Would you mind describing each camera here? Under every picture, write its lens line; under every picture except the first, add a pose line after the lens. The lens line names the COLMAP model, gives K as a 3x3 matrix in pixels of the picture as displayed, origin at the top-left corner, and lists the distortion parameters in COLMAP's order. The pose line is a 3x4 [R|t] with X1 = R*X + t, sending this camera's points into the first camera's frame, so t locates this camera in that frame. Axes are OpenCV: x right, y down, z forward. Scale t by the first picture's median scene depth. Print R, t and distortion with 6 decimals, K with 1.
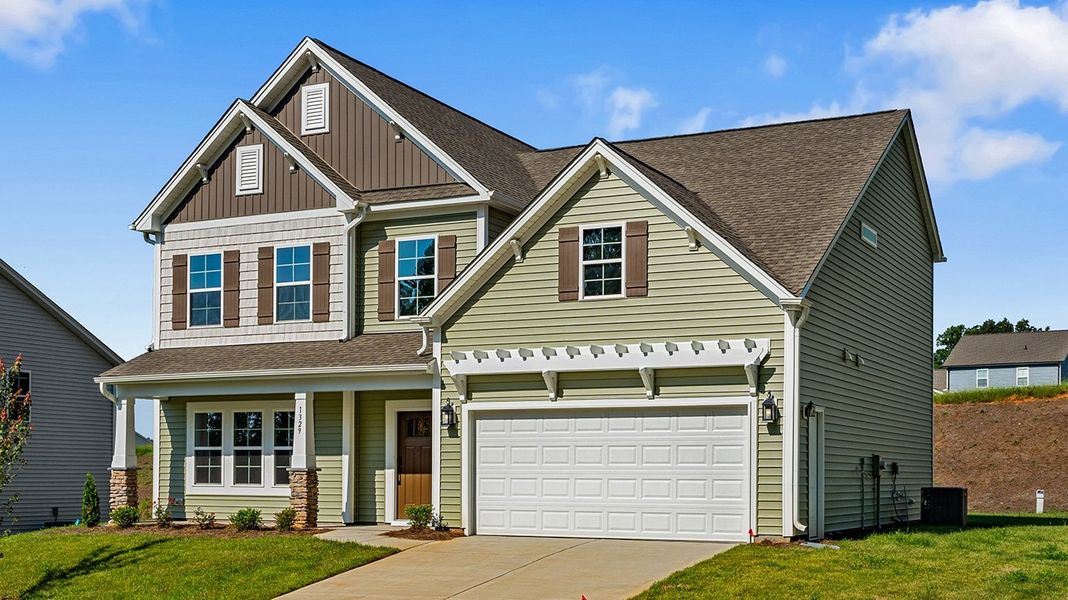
lens RADIAL K [[1367.6, 0, 533.3], [0, 1367.6, 212.4], [0, 0, 1]] dist [-0.008493, 0.009232]
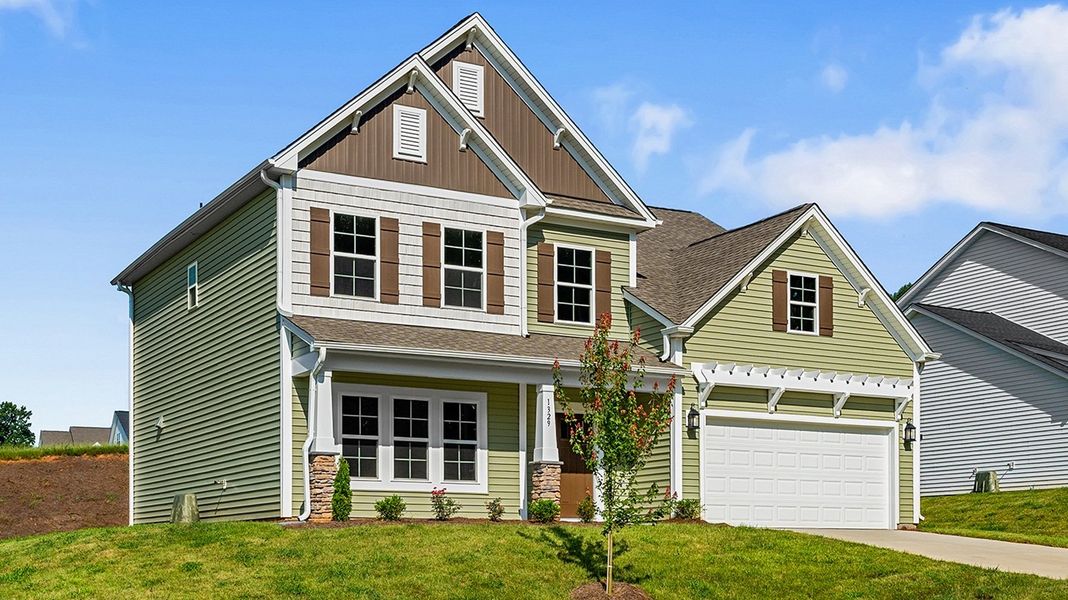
lens RADIAL K [[1331.9, 0, 534.0], [0, 1331.9, 300.0], [0, 0, 1]] dist [0.001581, -0.004906]
pose [[0.553678, 0.151138, 0.818901, -0.926761], [-0.153613, 0.985052, -0.077942, 0.142352], [-0.818440, -0.082639, 0.568618, 0.455082]]
